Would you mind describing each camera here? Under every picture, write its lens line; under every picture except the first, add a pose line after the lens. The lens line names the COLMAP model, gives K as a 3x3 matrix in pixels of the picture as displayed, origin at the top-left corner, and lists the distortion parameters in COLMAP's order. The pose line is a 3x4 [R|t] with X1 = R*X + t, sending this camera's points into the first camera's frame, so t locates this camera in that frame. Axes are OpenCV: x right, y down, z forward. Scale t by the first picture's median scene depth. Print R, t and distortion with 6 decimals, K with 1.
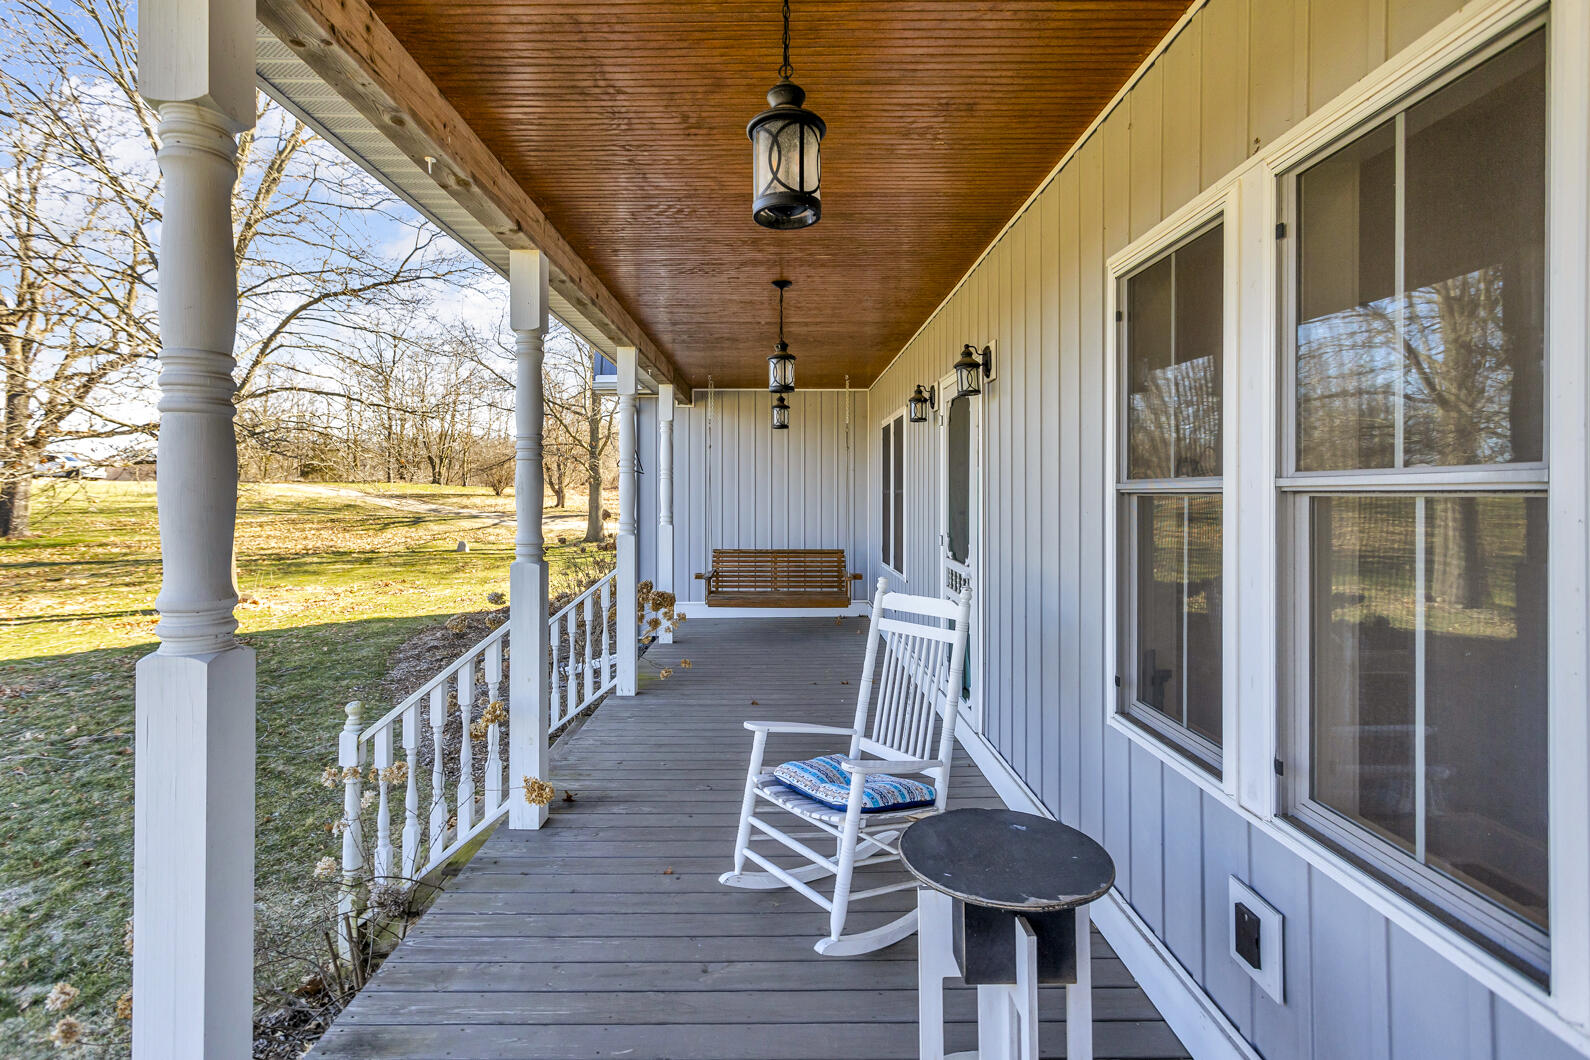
lens RADIAL K [[754.8, 0, 780.0], [0, 754.8, 494.6], [0, 0, 1]] dist [-0.003552, 0.001755]
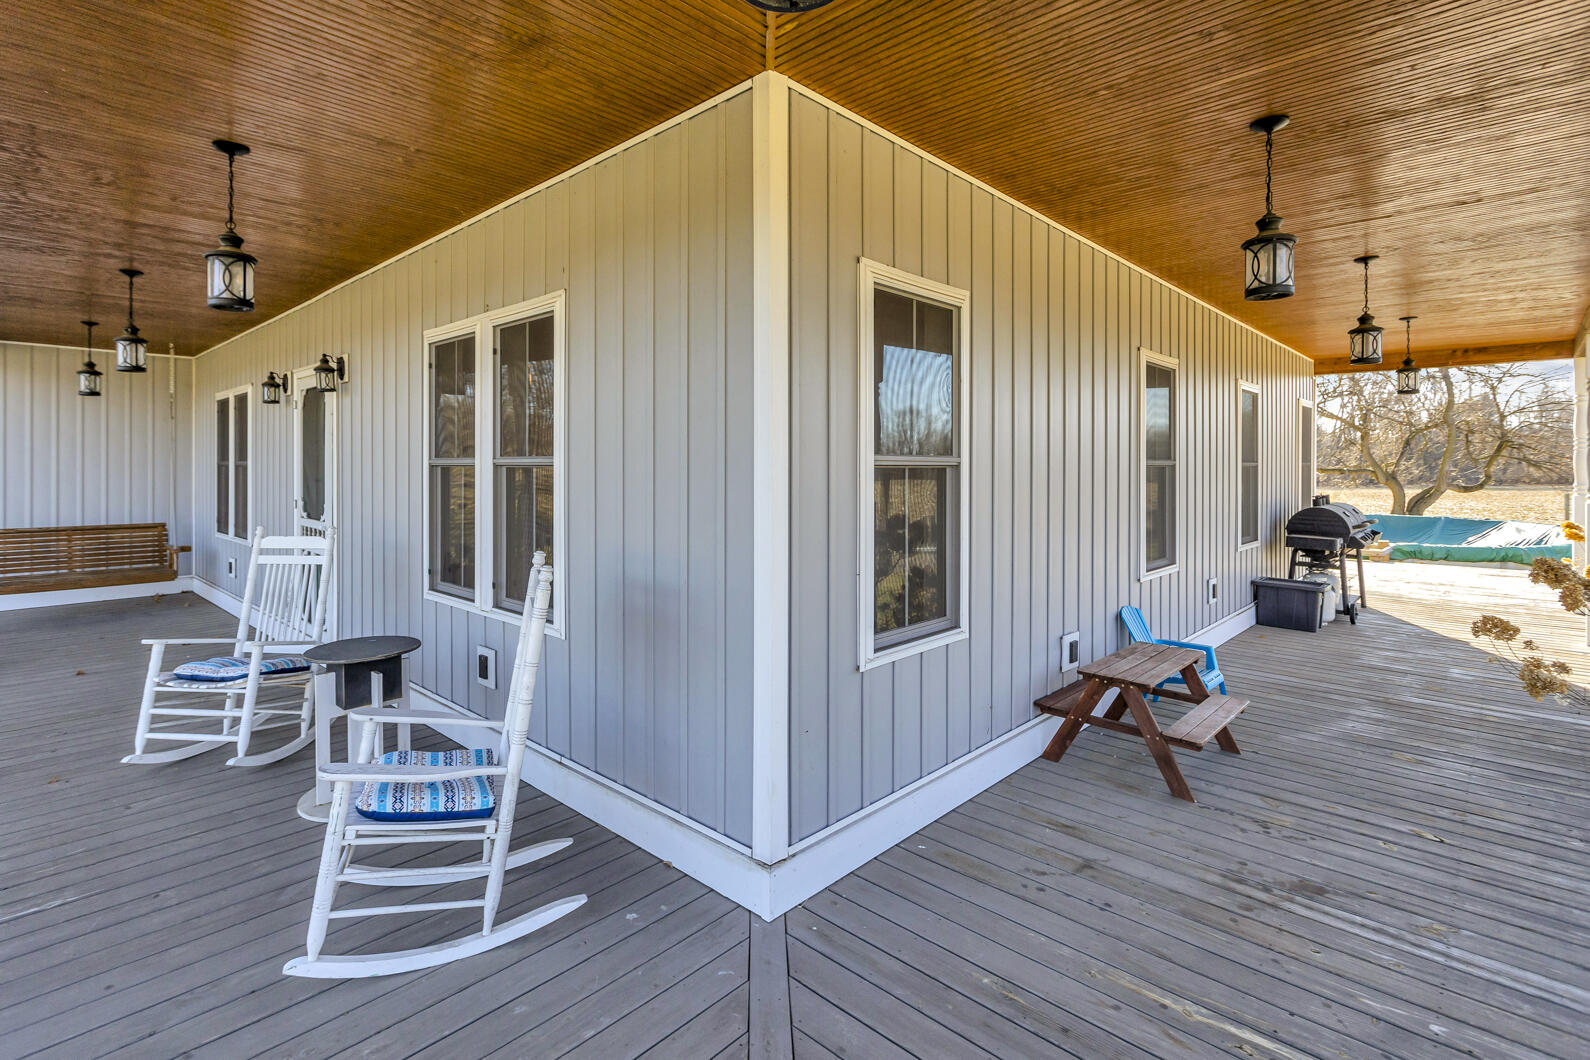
lens RADIAL K [[754.8, 0, 766.8], [0, 754.8, 470.0], [0, 0, 1]] dist [-0.003552, 0.001755]
pose [[0.692601, -0.001166, 0.721320, -0.234087], [-0.002162, 0.999991, 0.003692, 0.000666], [-0.721318, -0.004117, 0.692592, -0.665056]]
